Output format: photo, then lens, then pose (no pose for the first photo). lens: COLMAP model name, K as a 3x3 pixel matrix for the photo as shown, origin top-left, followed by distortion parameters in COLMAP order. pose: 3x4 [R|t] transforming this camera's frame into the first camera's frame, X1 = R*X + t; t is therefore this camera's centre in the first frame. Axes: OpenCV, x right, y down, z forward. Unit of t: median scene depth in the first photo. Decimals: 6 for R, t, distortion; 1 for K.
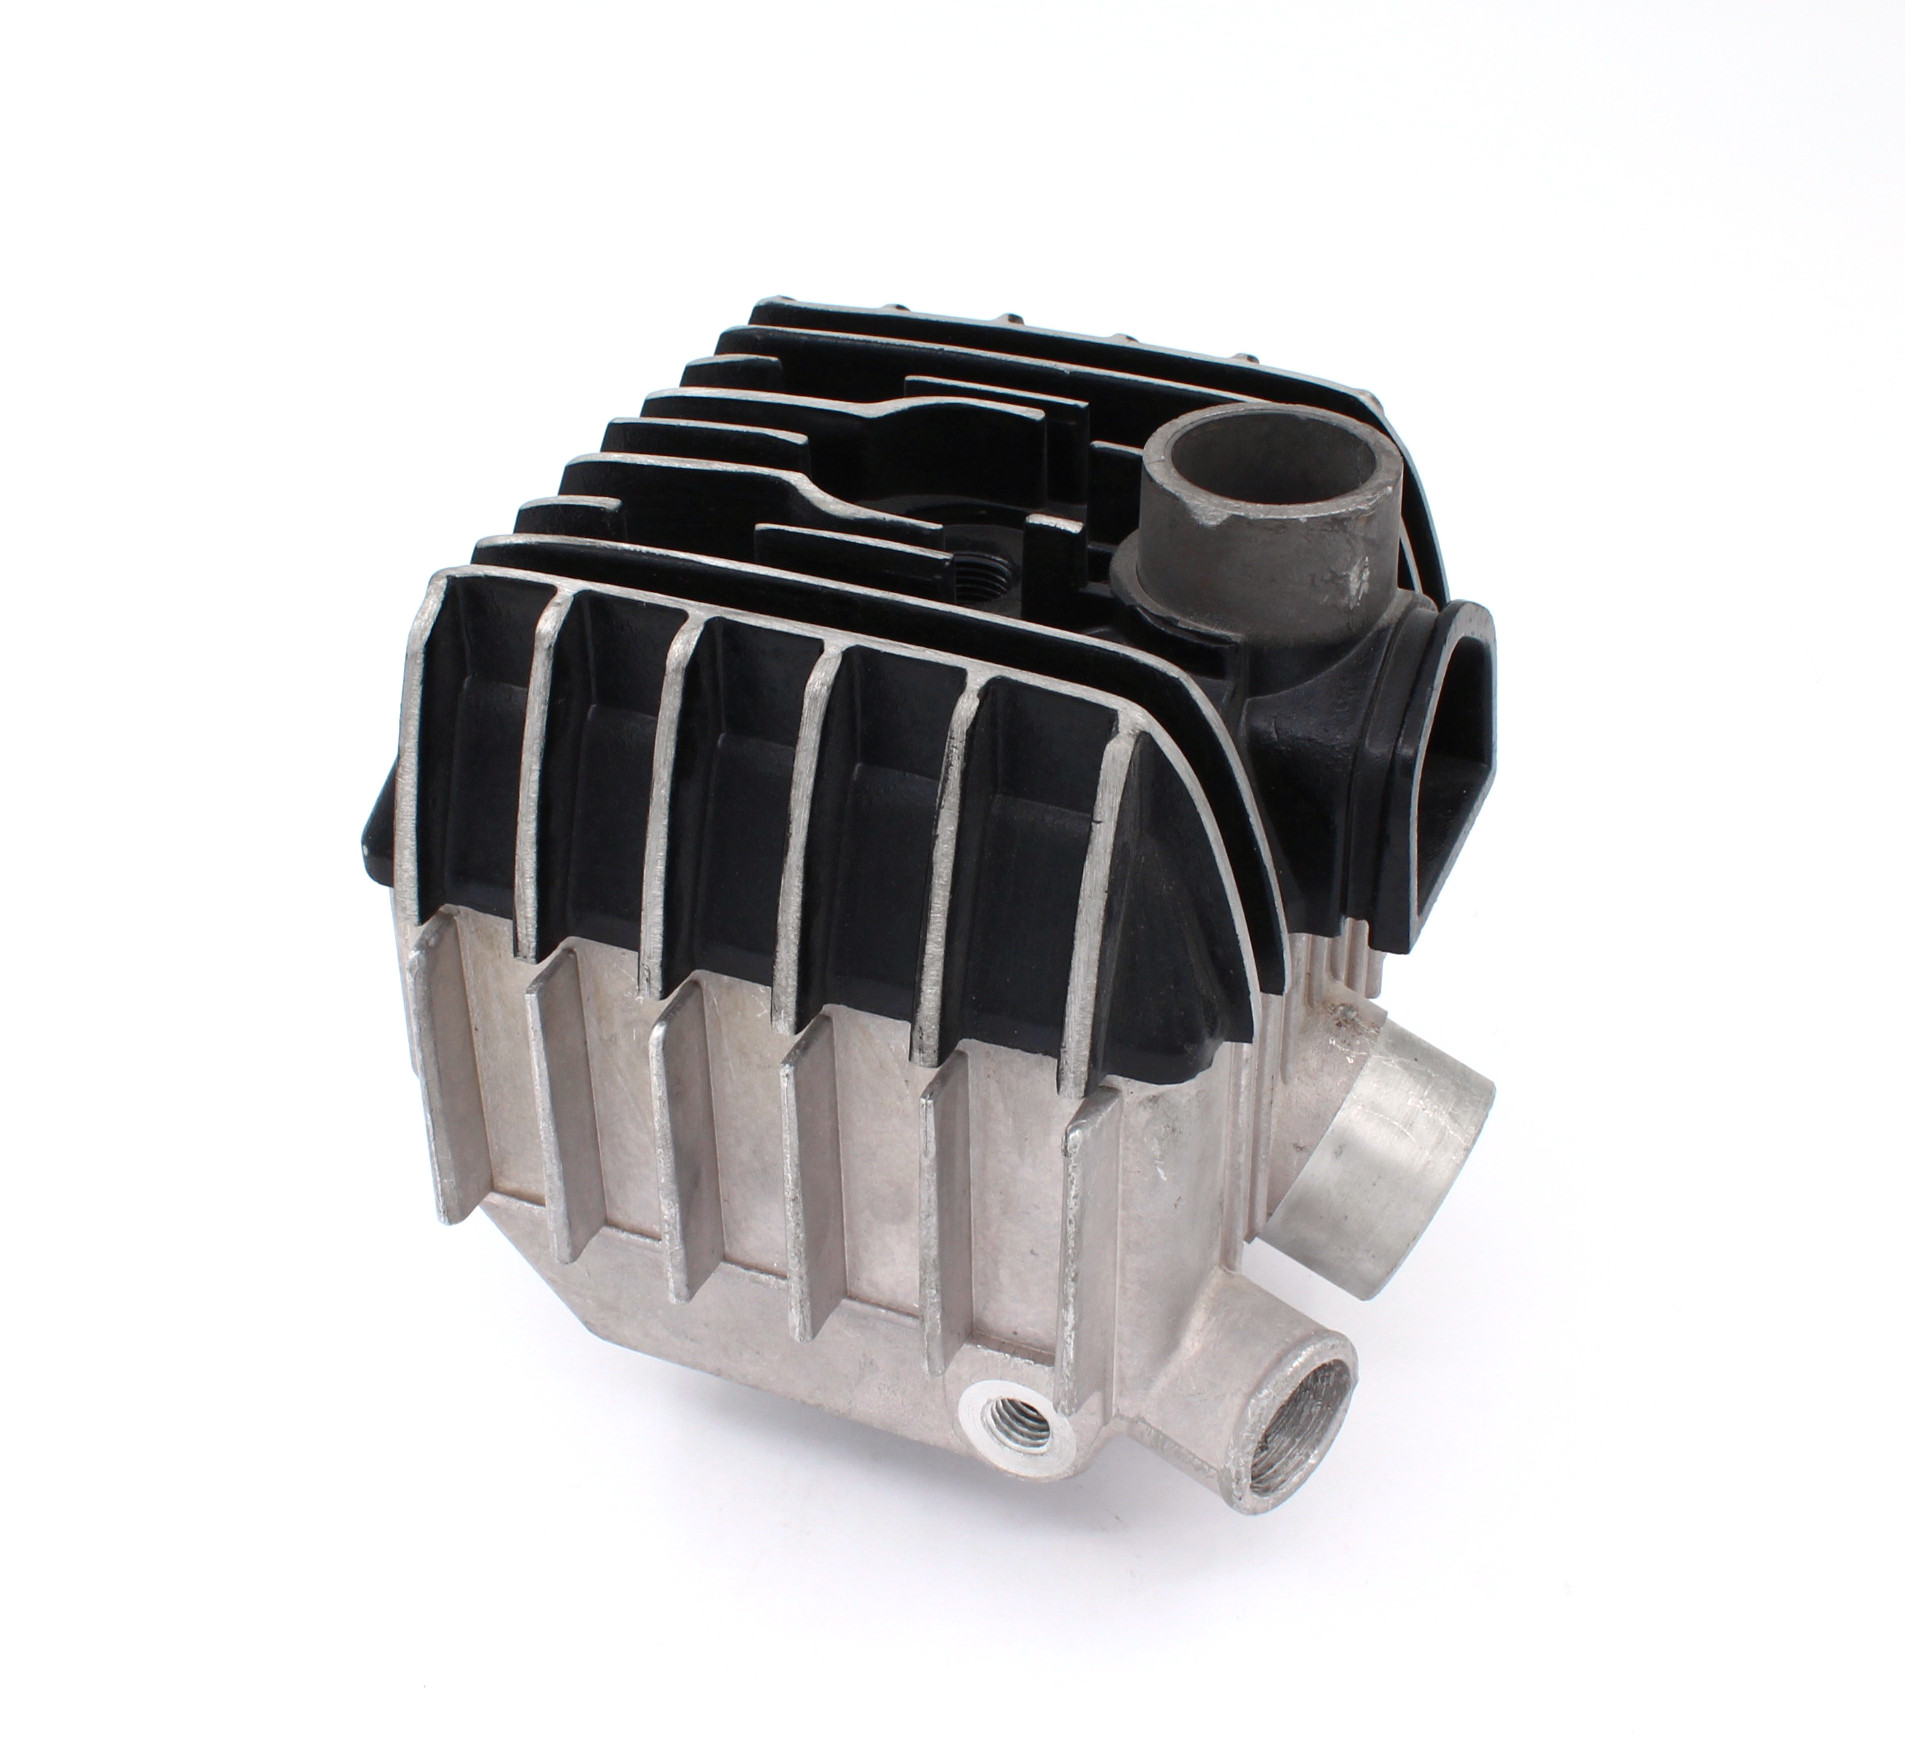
lens RADIAL K [[2692.4, 0, 952.5], [0, 2692.4, 880.5], [0, 0, 1]] dist [-0.039032, -0.059736]
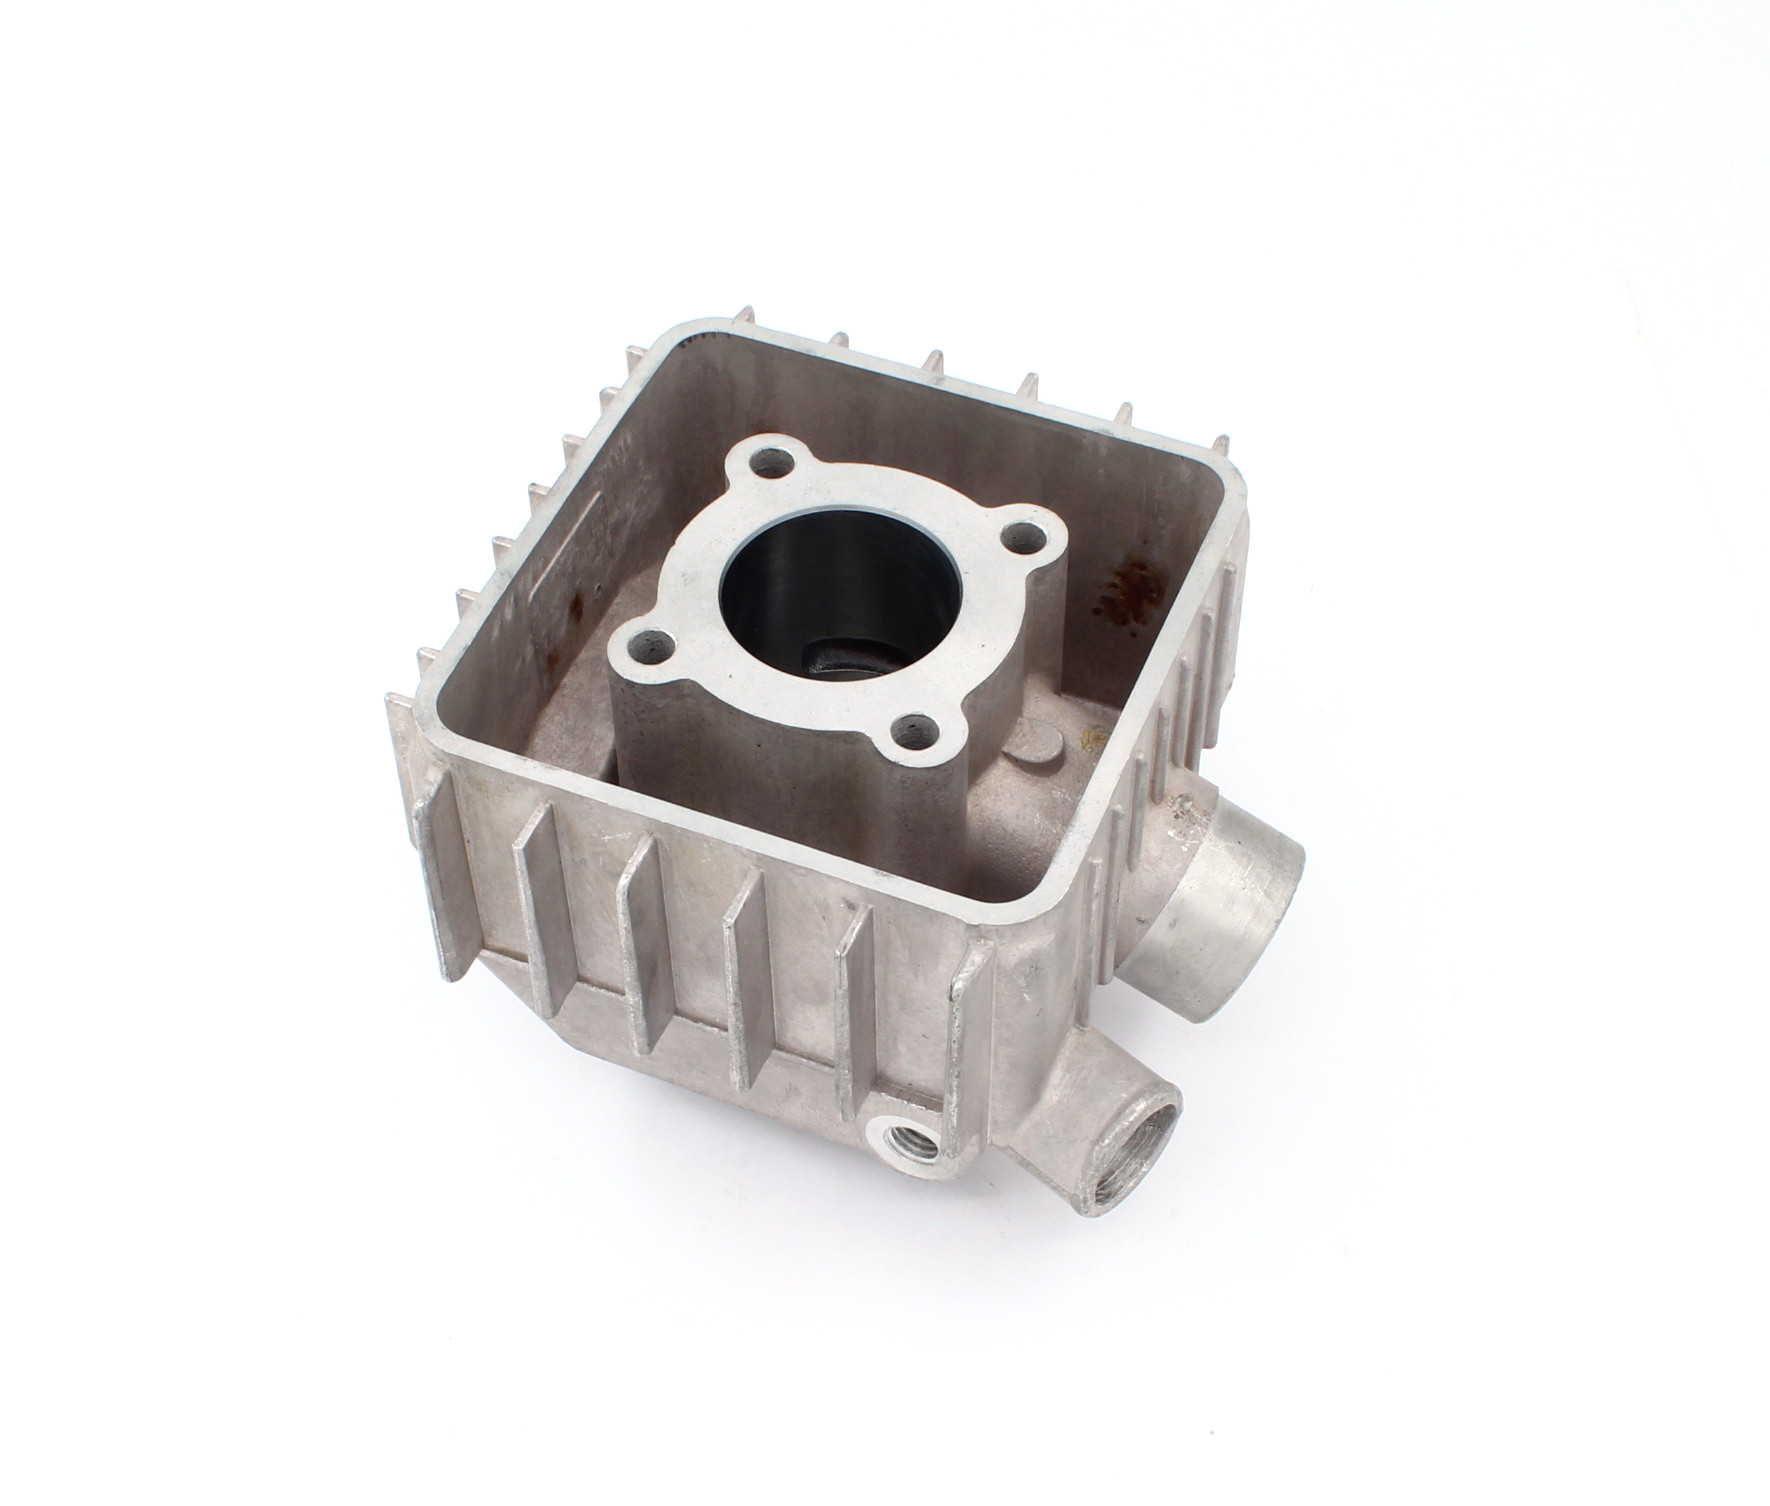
lens RADIAL K [[2777.3, 0, 885.0], [0, 2777.3, 753.0], [0, 0, 1]] dist [0.003790, 0.012525]
pose [[0.999875, -0.007020, 0.014147, -0.005939], [0.002886, 0.961924, 0.273302, -0.331706], [-0.015527, -0.273227, 0.961824, -0.205855]]
